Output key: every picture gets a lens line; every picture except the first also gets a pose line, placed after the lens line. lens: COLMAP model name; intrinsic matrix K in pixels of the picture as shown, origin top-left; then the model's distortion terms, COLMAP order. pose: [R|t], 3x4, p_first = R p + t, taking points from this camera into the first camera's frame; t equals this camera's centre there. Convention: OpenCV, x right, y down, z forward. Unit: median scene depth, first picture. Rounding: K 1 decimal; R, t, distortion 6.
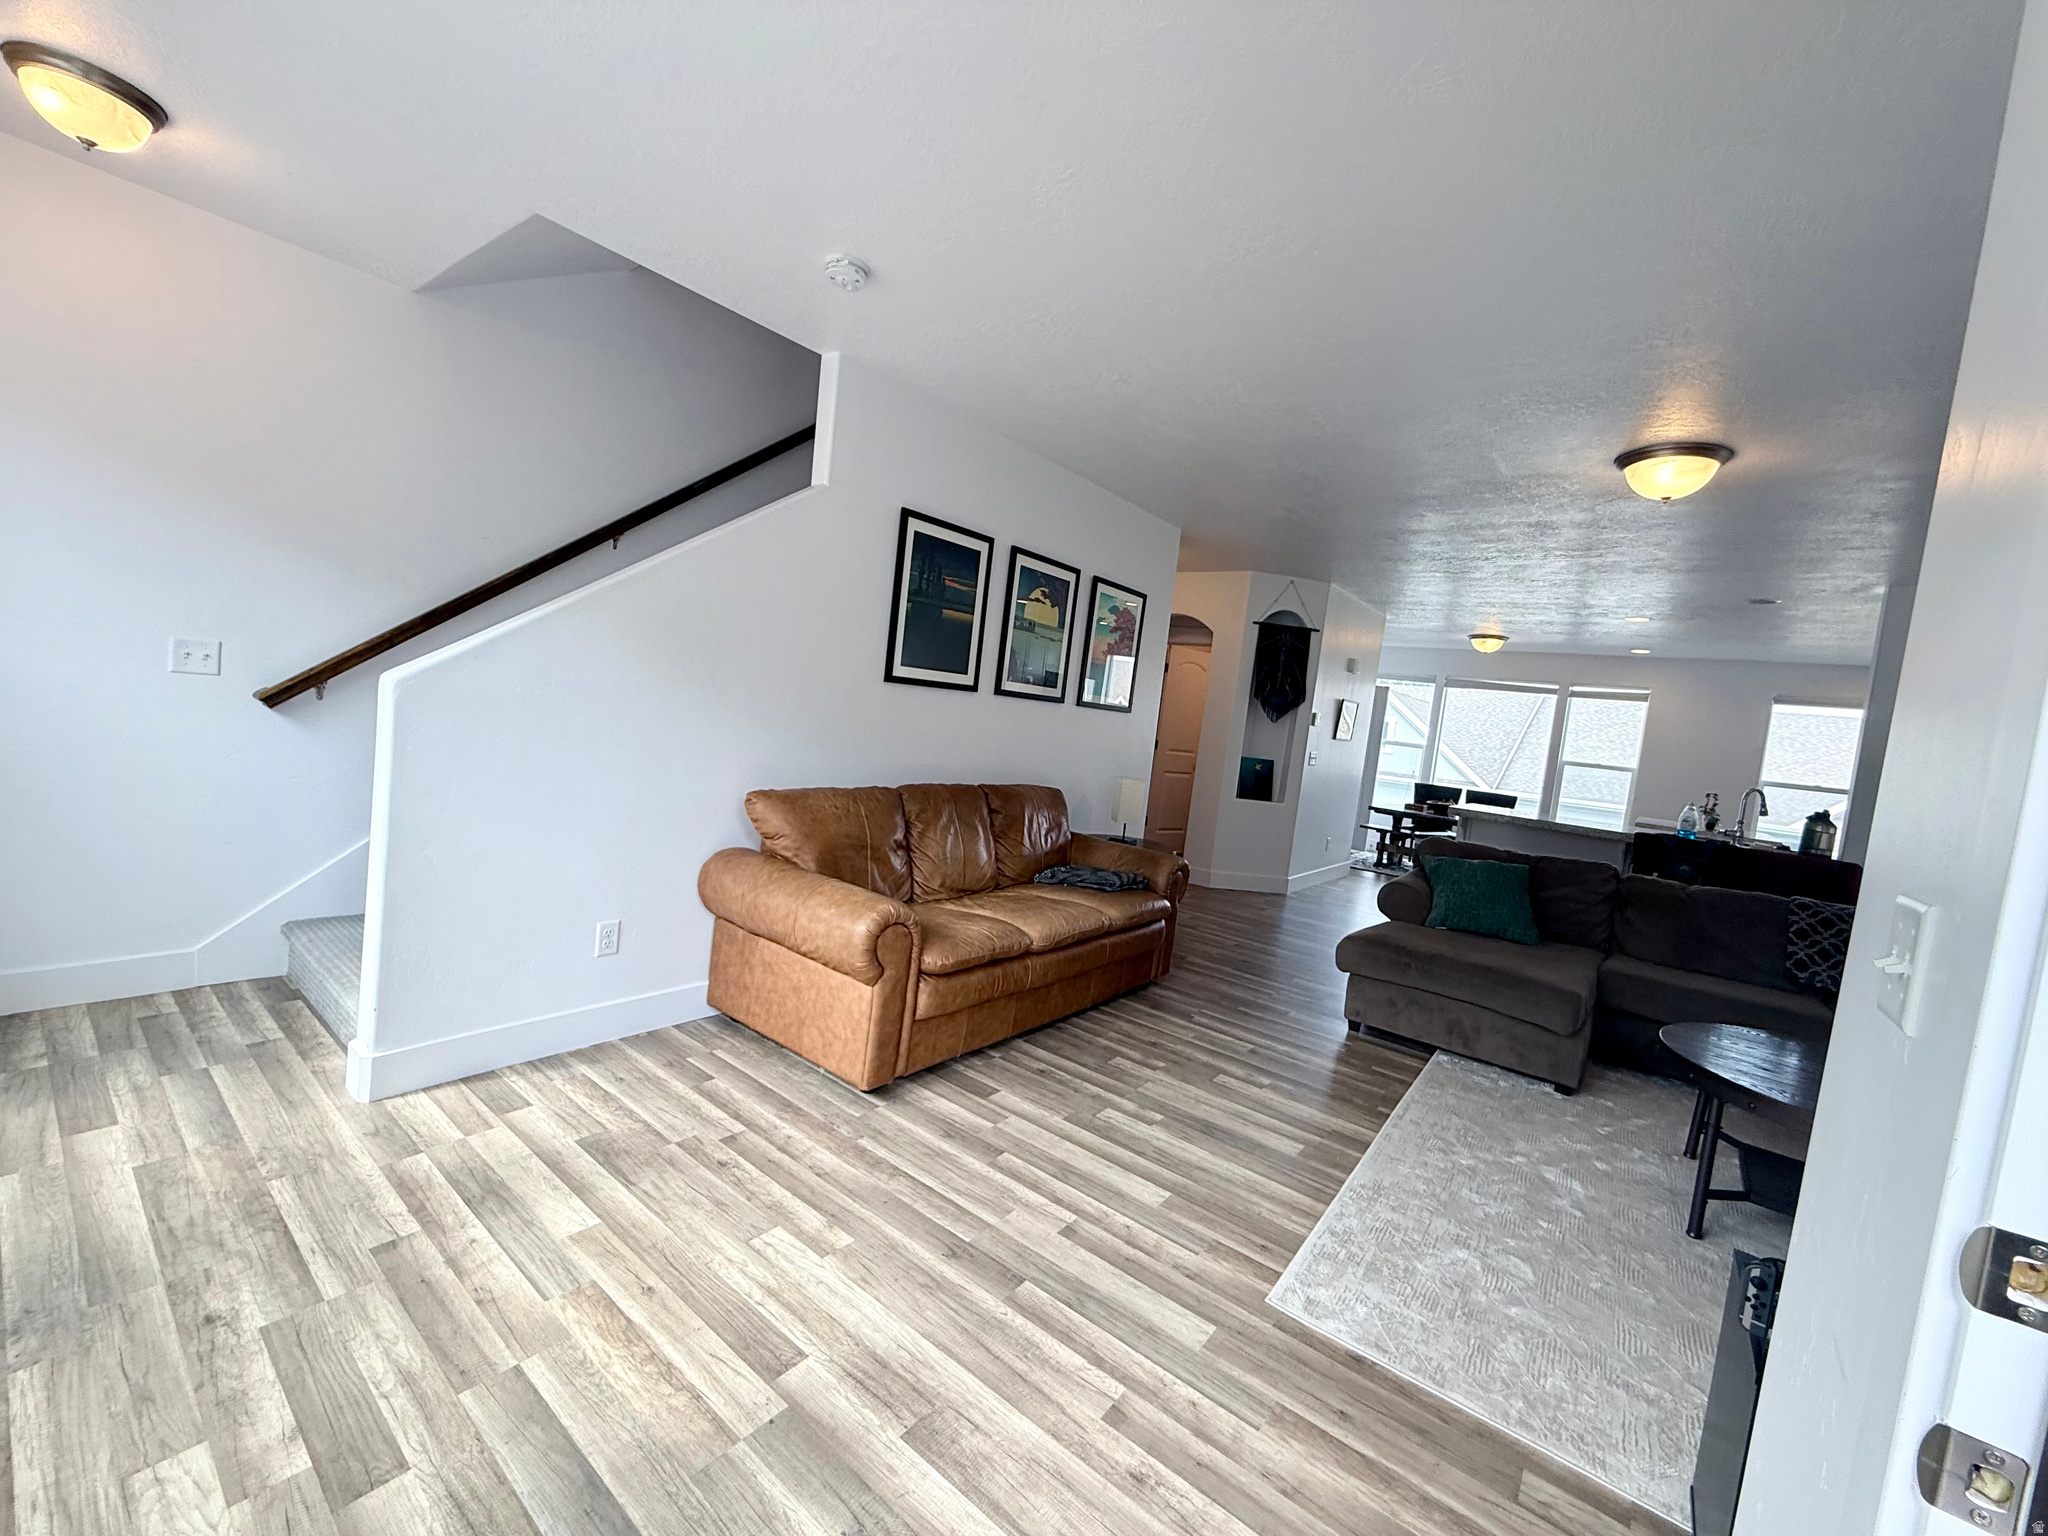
lens RADIAL K [[816.3, 0, 1022.1], [0, 816.3, 763.6], [0, 0, 1]] dist [0.000914, -0.000196]
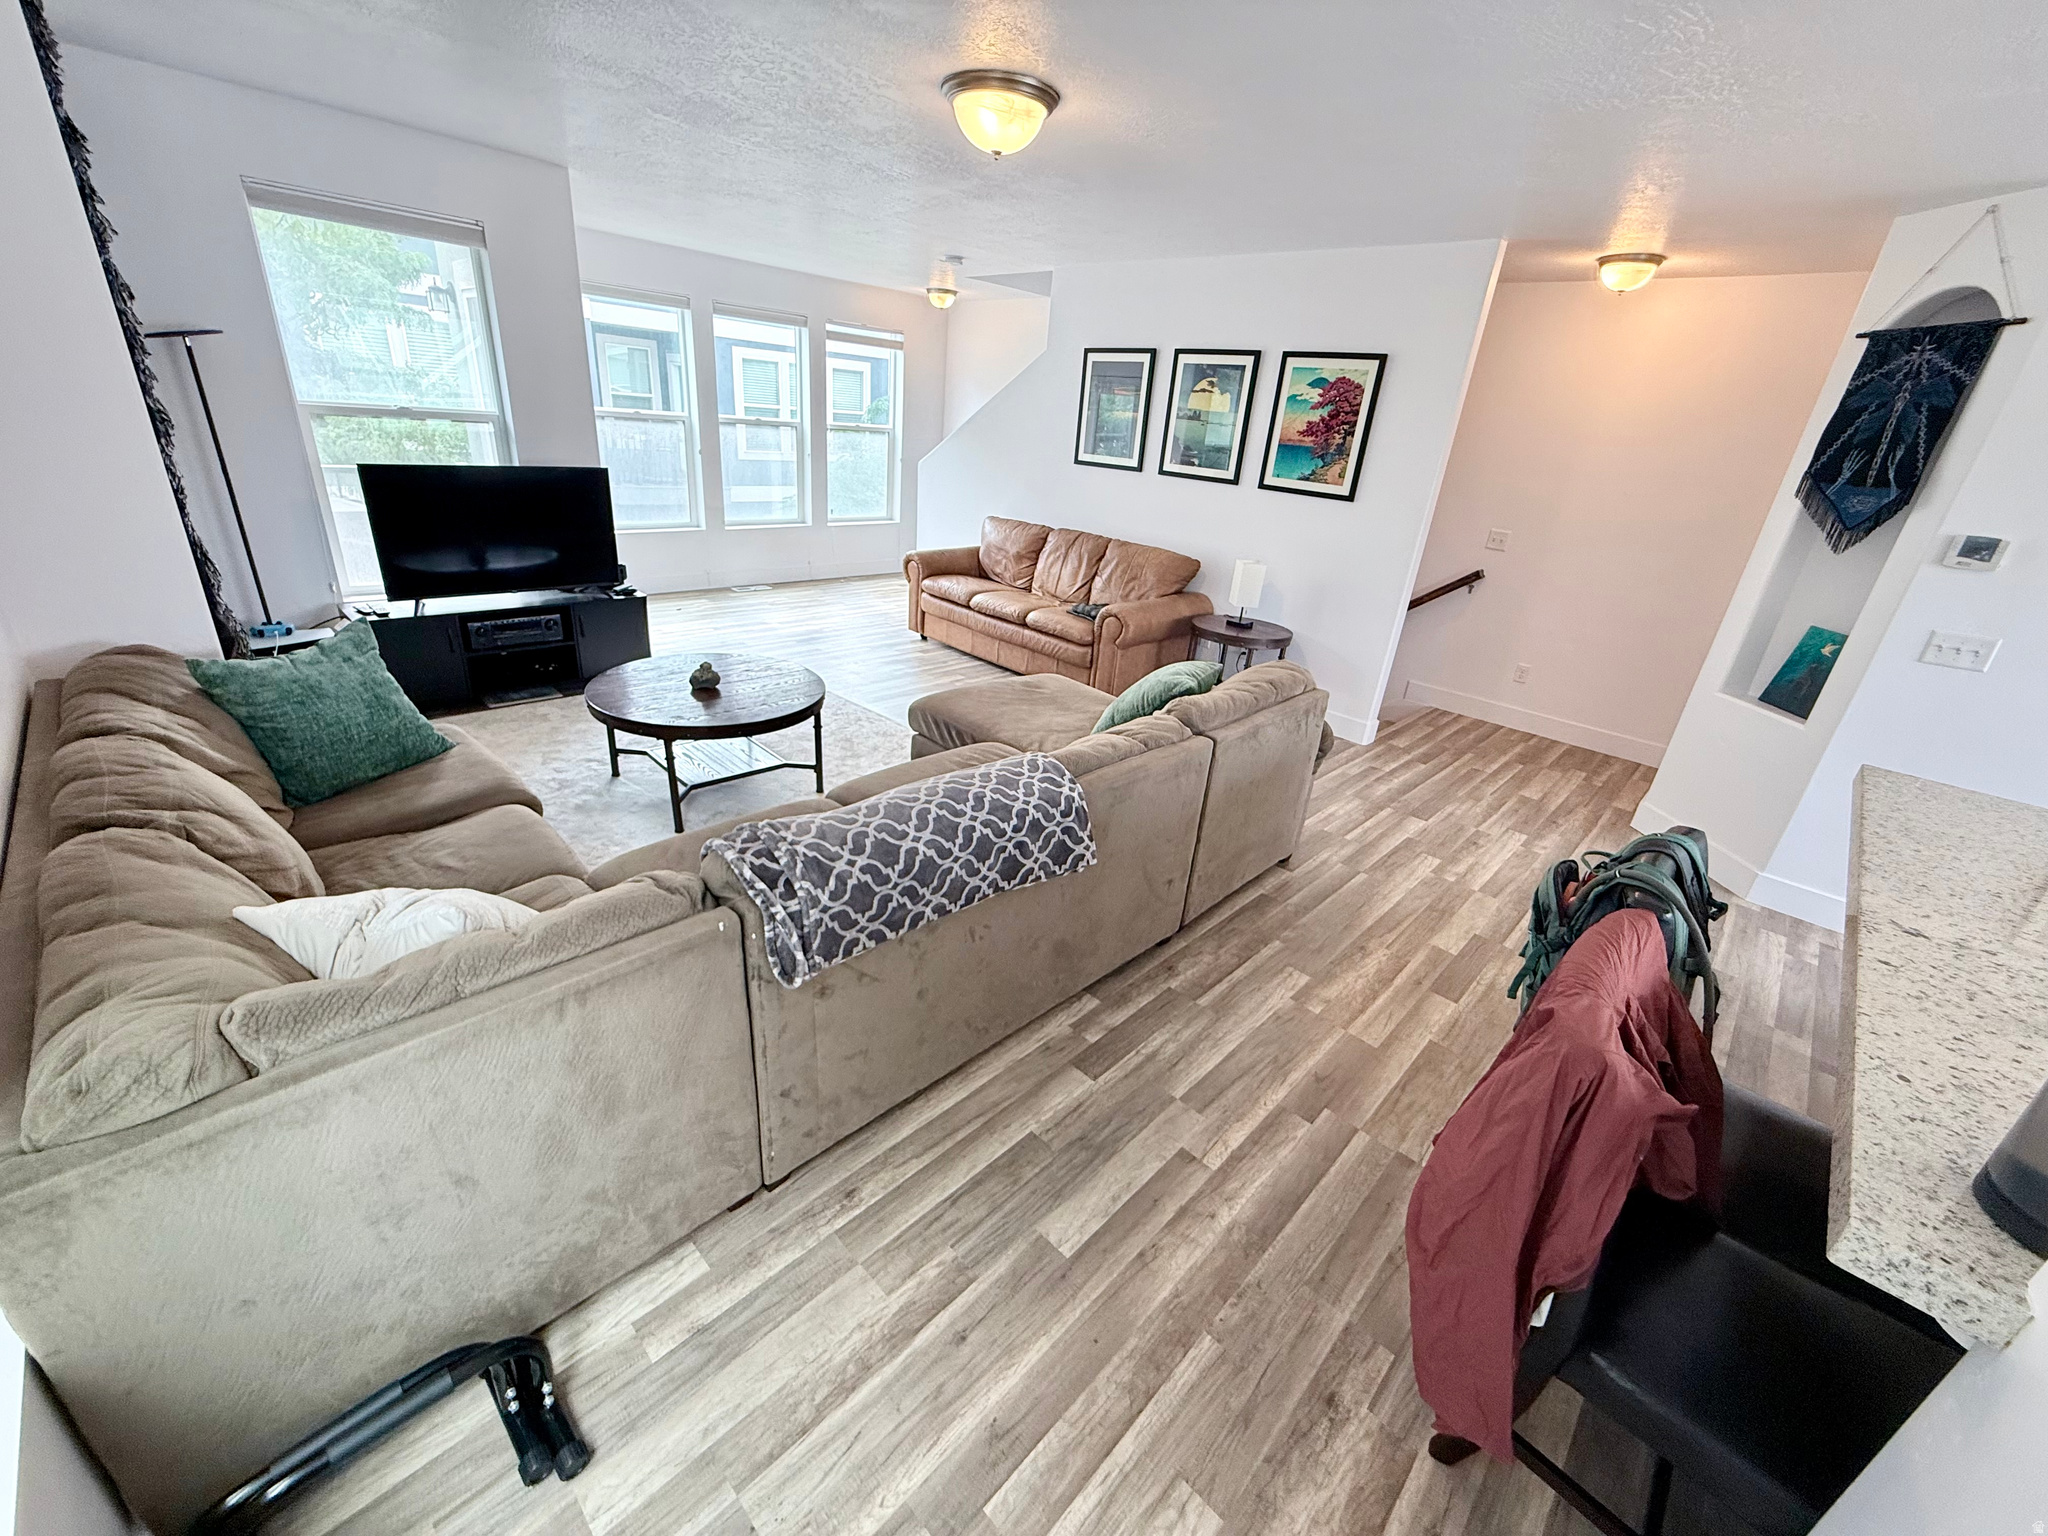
lens RADIAL K [[816.3, 0, 1018.0], [0, 816.3, 766.5], [0, 0, 1]] dist [0.000031, -0.000180]
pose [[-0.102224, 0.281020, -0.954242, 2.111209], [-0.162972, 0.941575, 0.294748, 0.011878], [0.981321, 0.185645, -0.050453, 1.430384]]
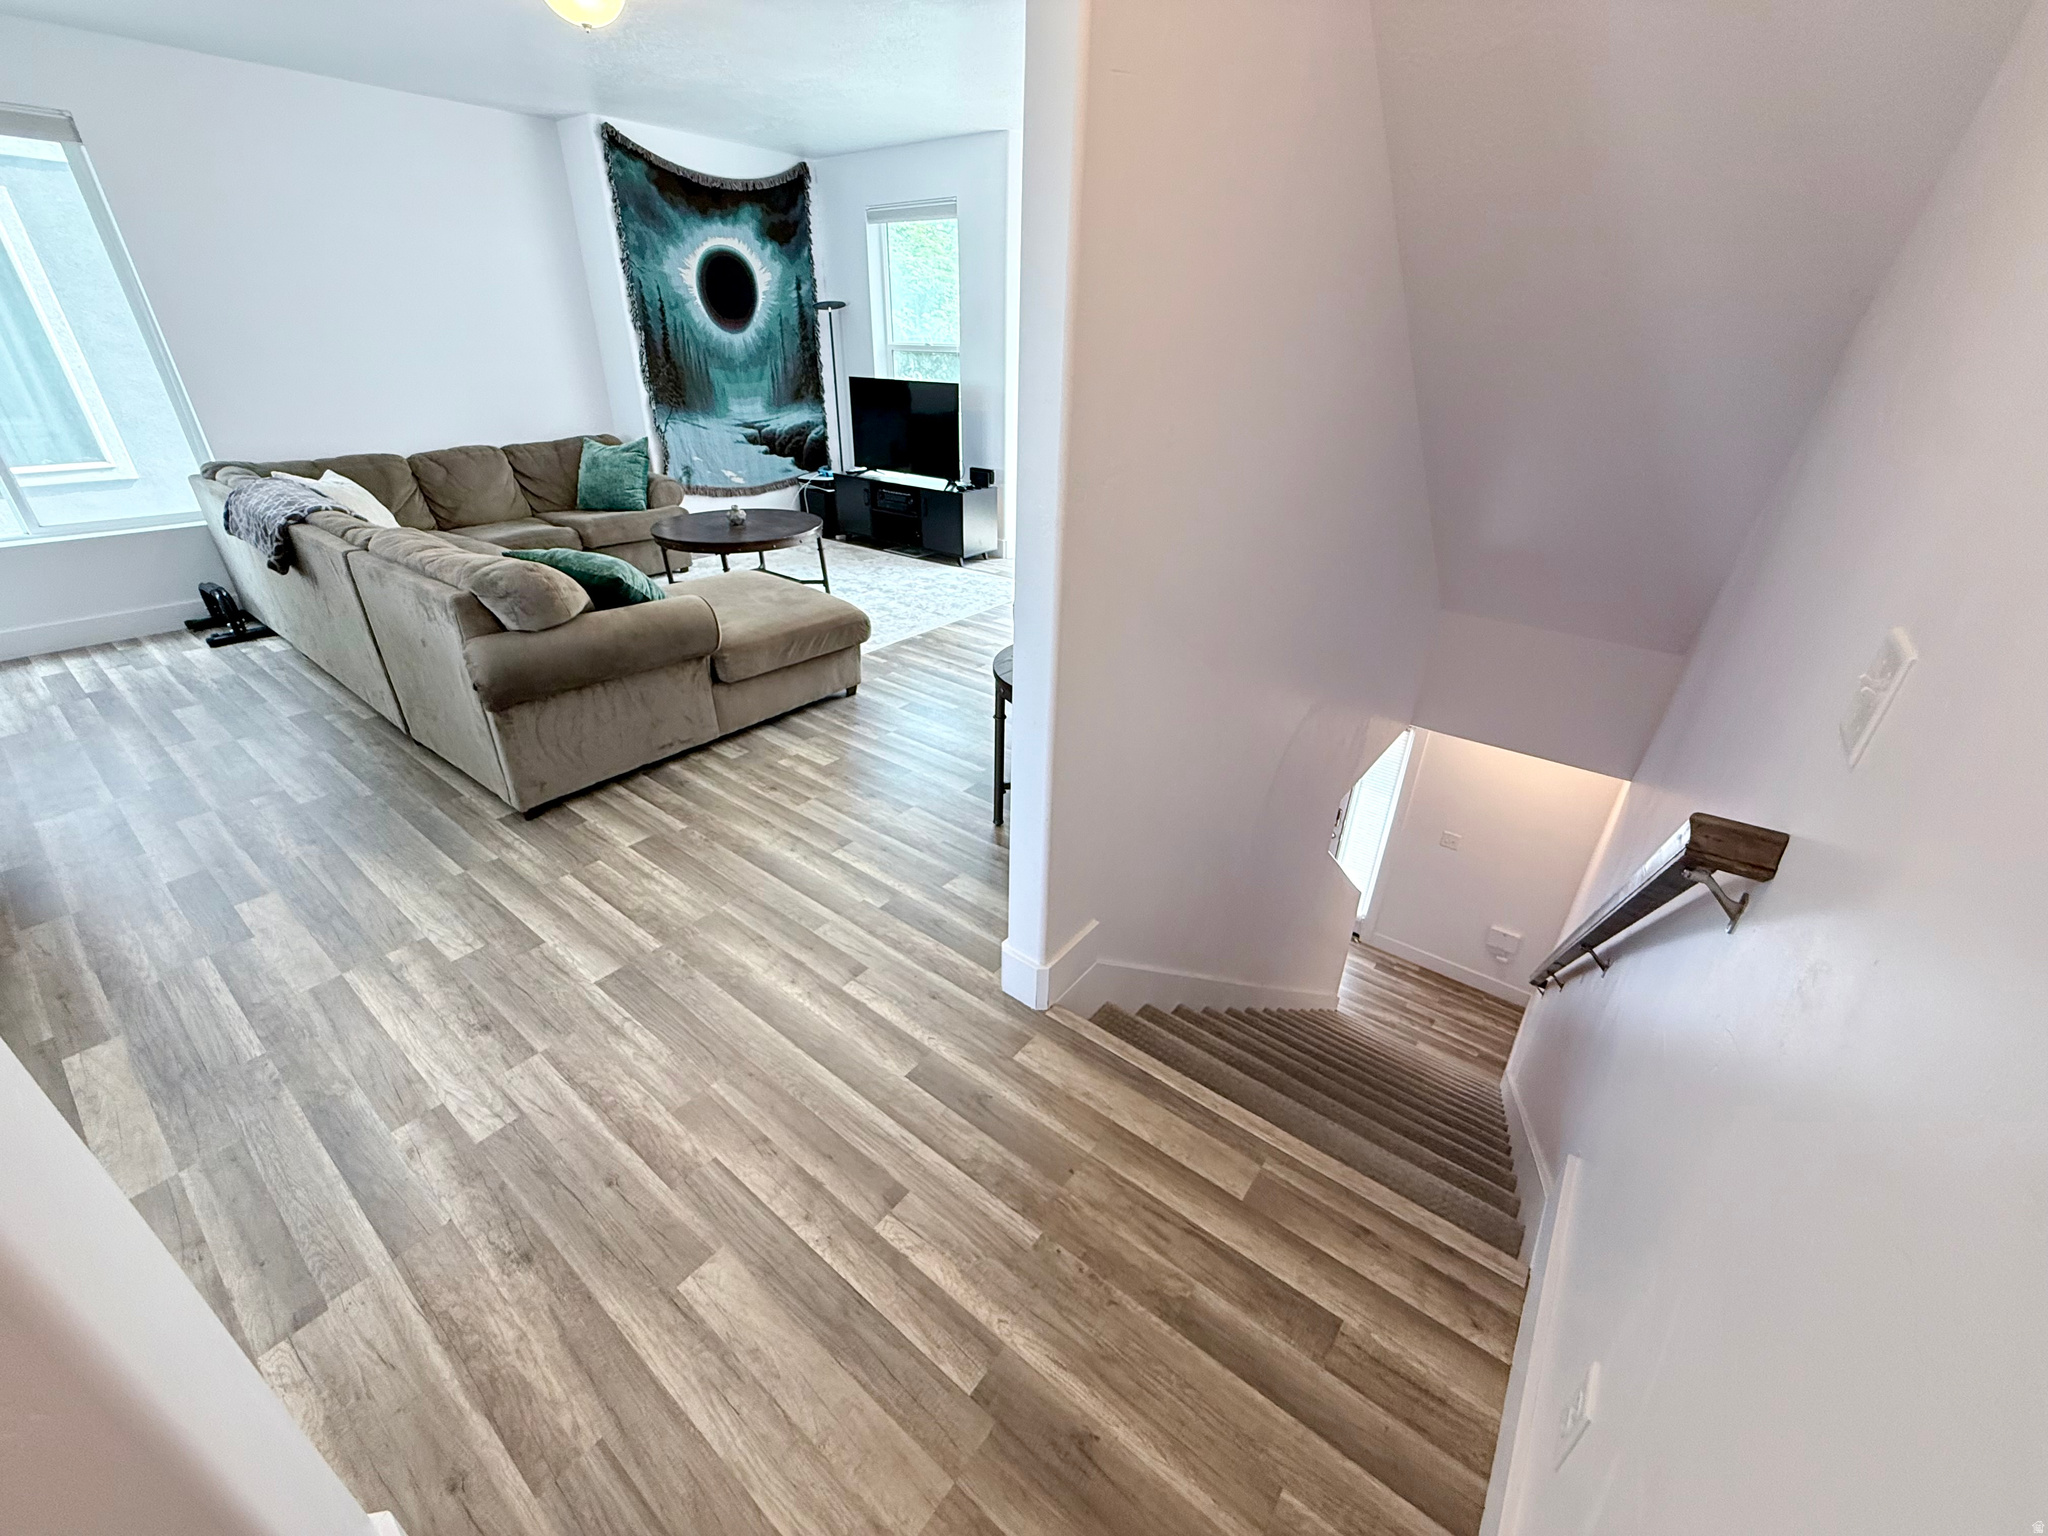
lens RADIAL K [[816.3, 0, 1018.0], [0, 816.3, 766.5], [0, 0, 1]] dist [0.000031, -0.000180]
pose [[-0.991408, -0.116435, -0.059606, 0.351279], [-0.130396, 0.843718, 0.520708, -0.204387], [-0.010338, 0.524006, -0.851652, 2.630084]]
